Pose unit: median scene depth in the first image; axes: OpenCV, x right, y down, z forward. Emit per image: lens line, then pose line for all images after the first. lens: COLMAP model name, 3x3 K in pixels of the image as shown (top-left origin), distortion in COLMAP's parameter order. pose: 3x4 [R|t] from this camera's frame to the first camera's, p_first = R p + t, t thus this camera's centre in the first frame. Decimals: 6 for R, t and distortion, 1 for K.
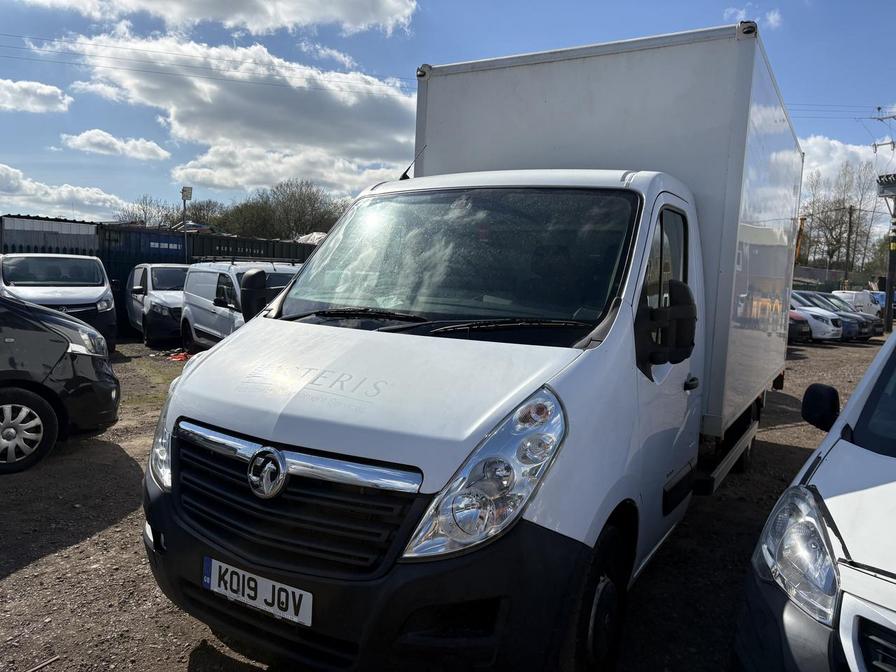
lens RADIAL K [[677.4, 0, 444.5], [0, 677.4, 339.5], [0, 0, 1]] dist [0.030272, -0.005755]
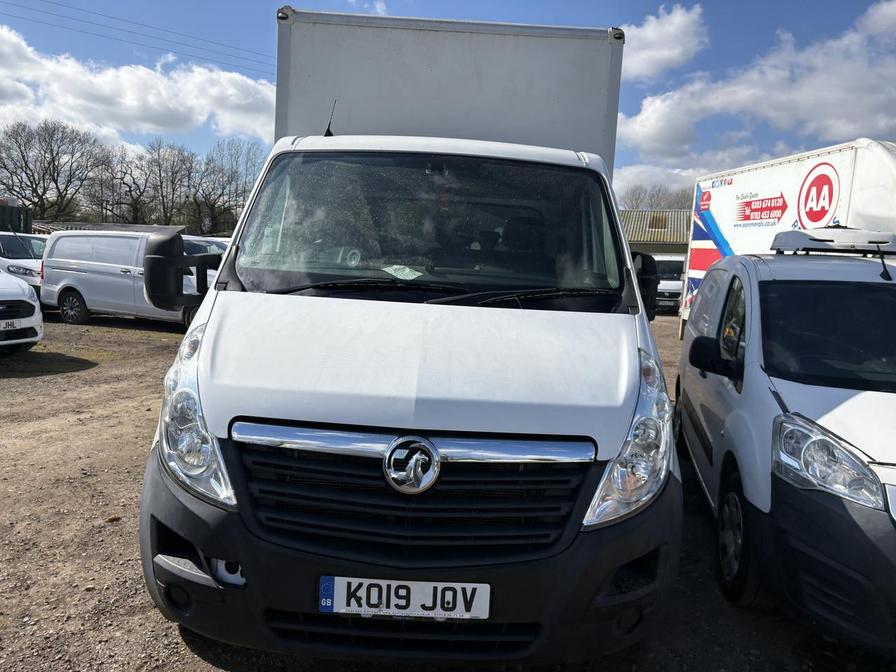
lens RADIAL K [[677.4, 0, 445.4], [0, 677.4, 330.7], [0, 0, 1]] dist [0.030272, -0.005755]
pose [[0.863588, -0.047975, 0.501911, -0.664827], [0.029714, 0.998575, 0.044322, -0.018901], [-0.503322, -0.023362, 0.863783, 0.214446]]
